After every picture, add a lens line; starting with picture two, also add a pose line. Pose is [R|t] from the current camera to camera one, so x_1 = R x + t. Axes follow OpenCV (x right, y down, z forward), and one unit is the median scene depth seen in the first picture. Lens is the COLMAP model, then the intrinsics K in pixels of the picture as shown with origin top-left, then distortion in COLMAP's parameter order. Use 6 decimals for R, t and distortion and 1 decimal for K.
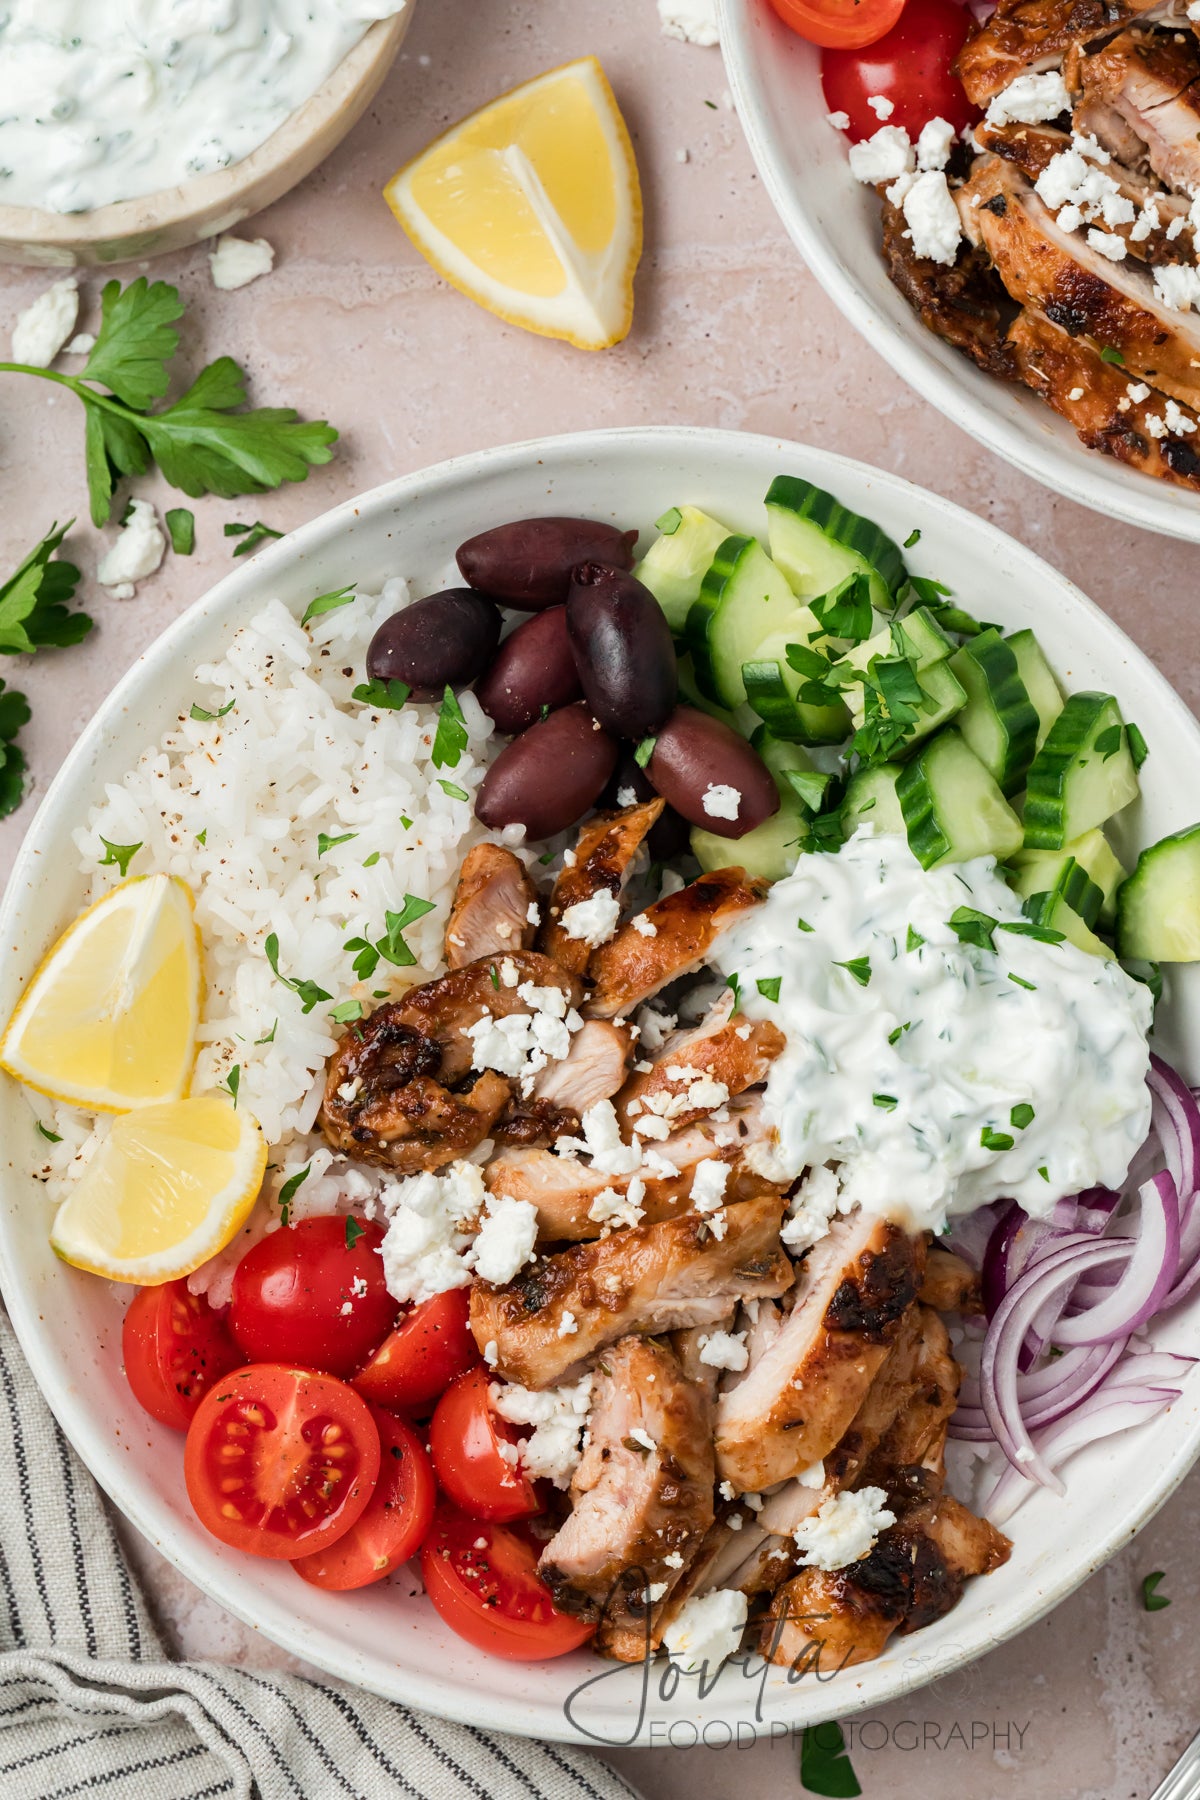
lens RADIAL K [[7233.2, 0, 600.0], [0, 7233.2, 900.0], [0, 0, 1]] dist [-0.037577, 2.504986]
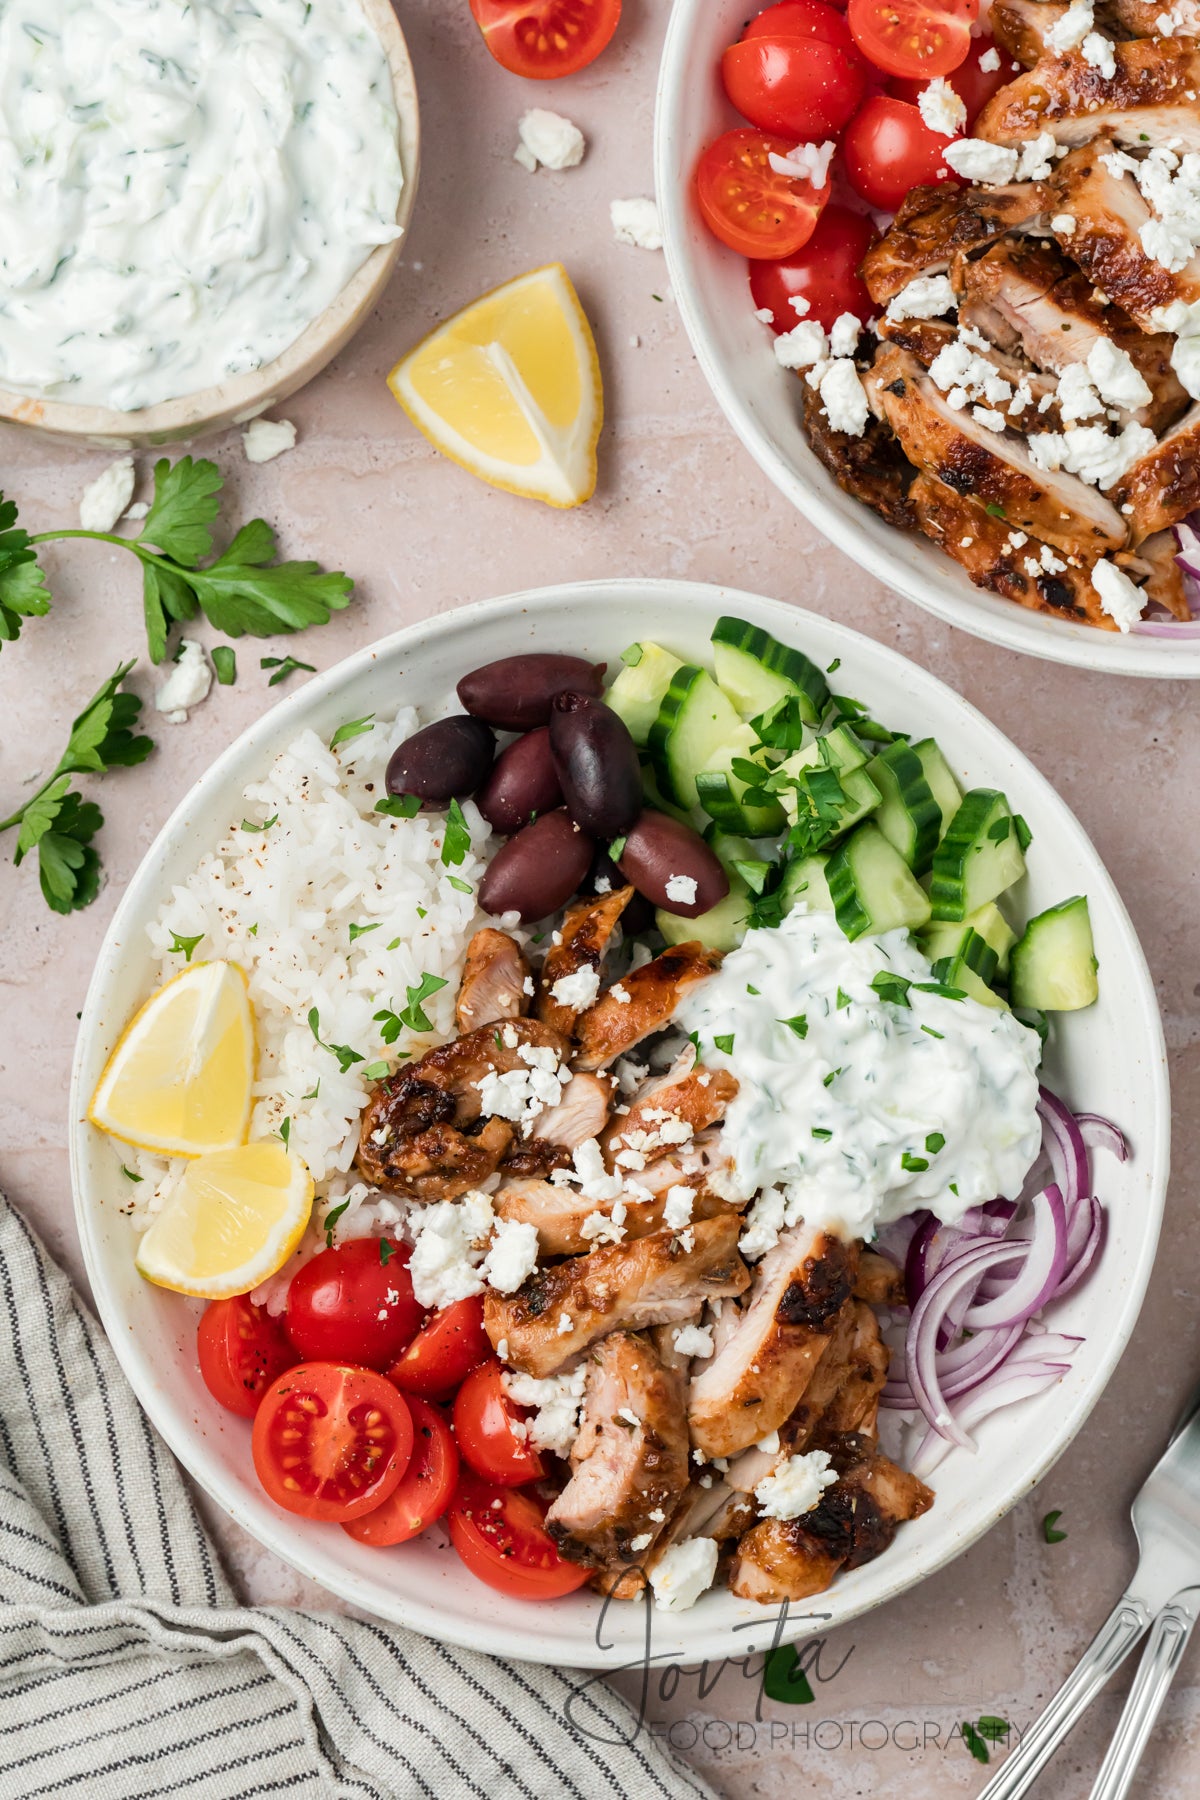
lens RADIAL K [[7233.2, 0, 600.0], [0, 7233.2, 900.0], [0, 0, 1]] dist [-0.037577, 2.504986]
pose [[0.999664, -0.023452, 0.011047, -0.010282], [0.023202, 0.999484, 0.022206, -0.039098], [-0.011562, -0.021942, 0.999692, -0.211834]]
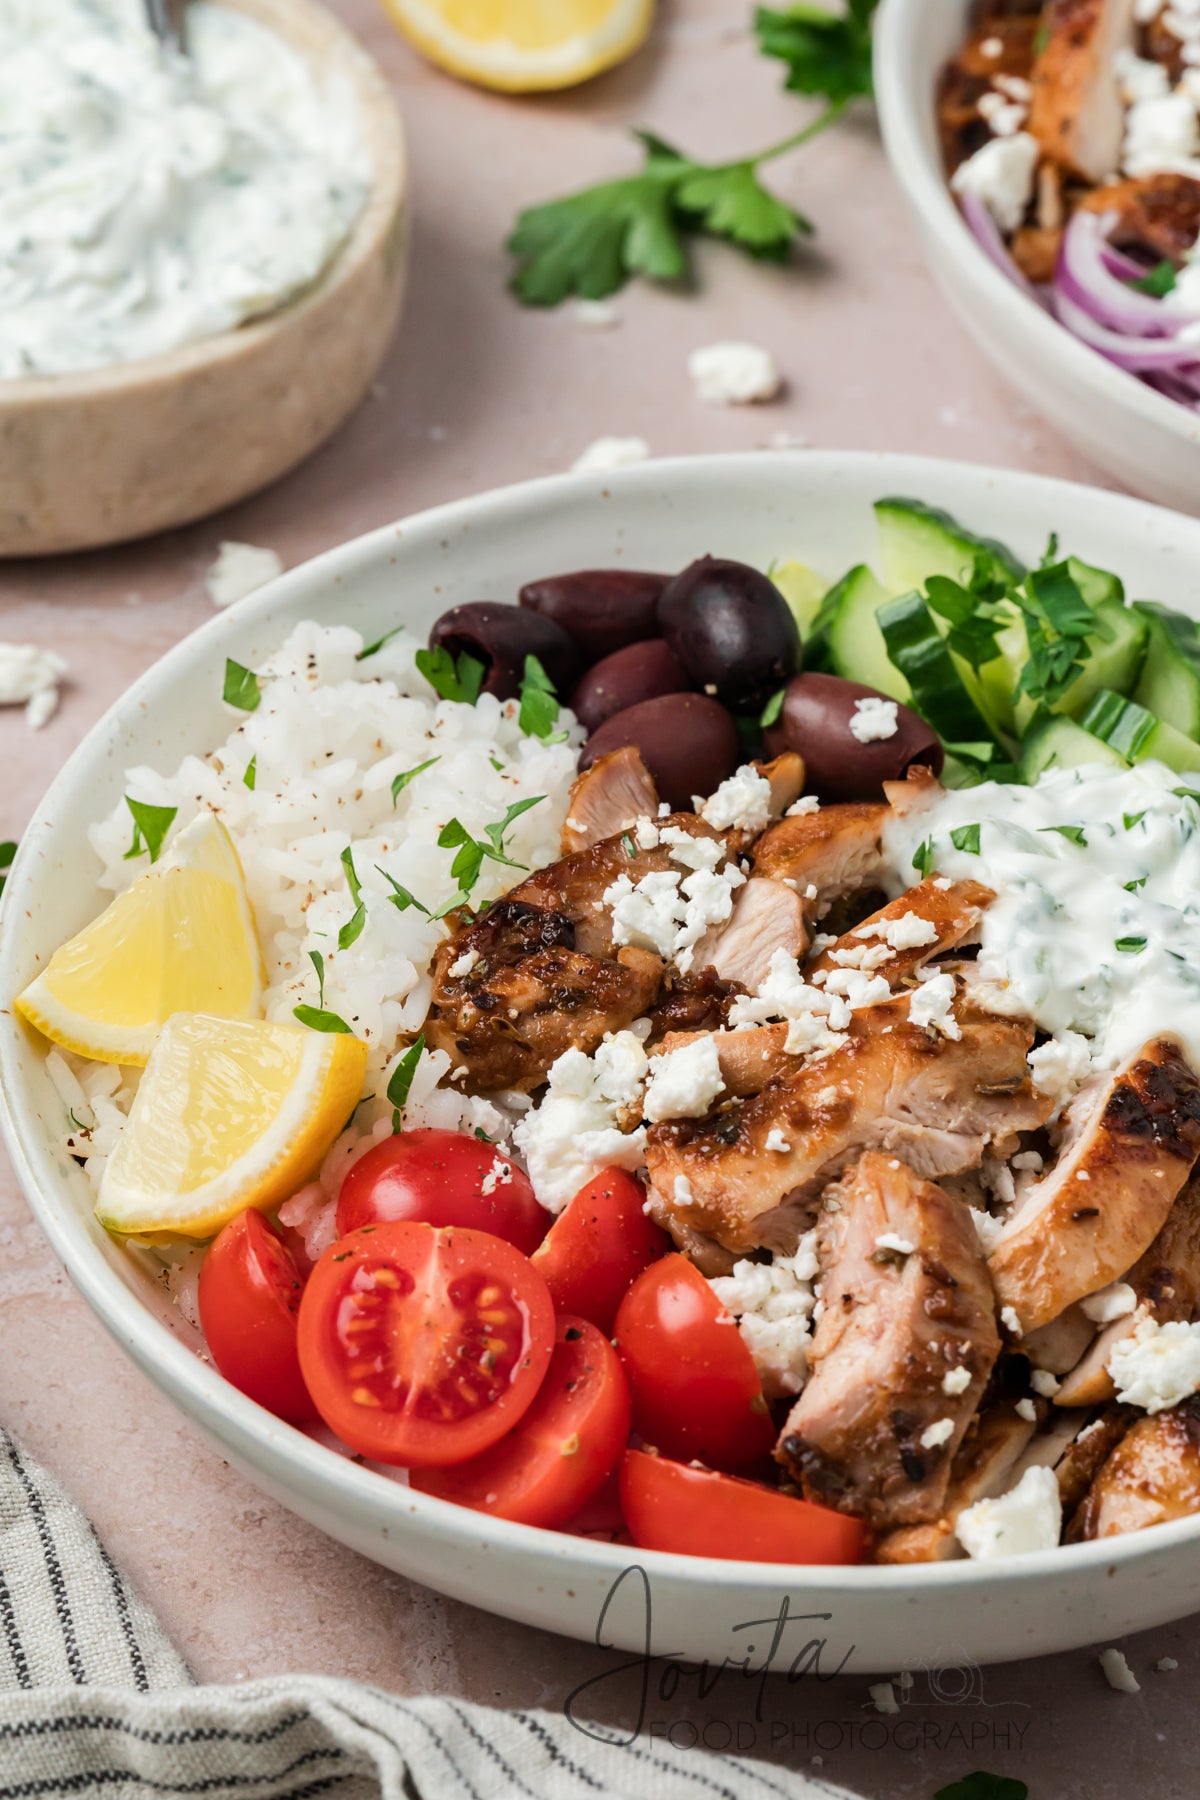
lens RADIAL K [[7233.2, 0, 600.0], [0, 7233.2, 900.0], [0, 0, 1]] dist [-0.037577, 2.504986]
pose [[0.993074, -0.074056, 0.091215, -0.091210], [0.116395, 0.725937, -0.677841, 0.557946], [-0.016018, 0.683763, 0.729529, 0.413364]]
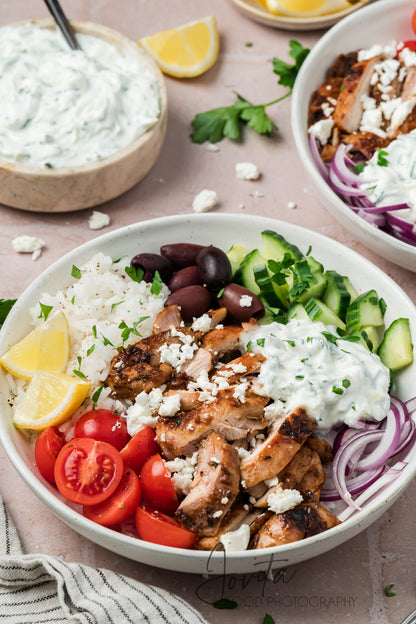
lens RADIAL K [[2507.5, 0, 208.0], [0, 2507.5, 312.0], [0, 0, 1]] dist [-0.037577, 2.504986]
pose [[0.999532, 0.030472, -0.002832, 0.004152], [-0.026076, 0.799586, -0.599985, 0.618793], [-0.016019, 0.599778, 0.800006, 0.166872]]
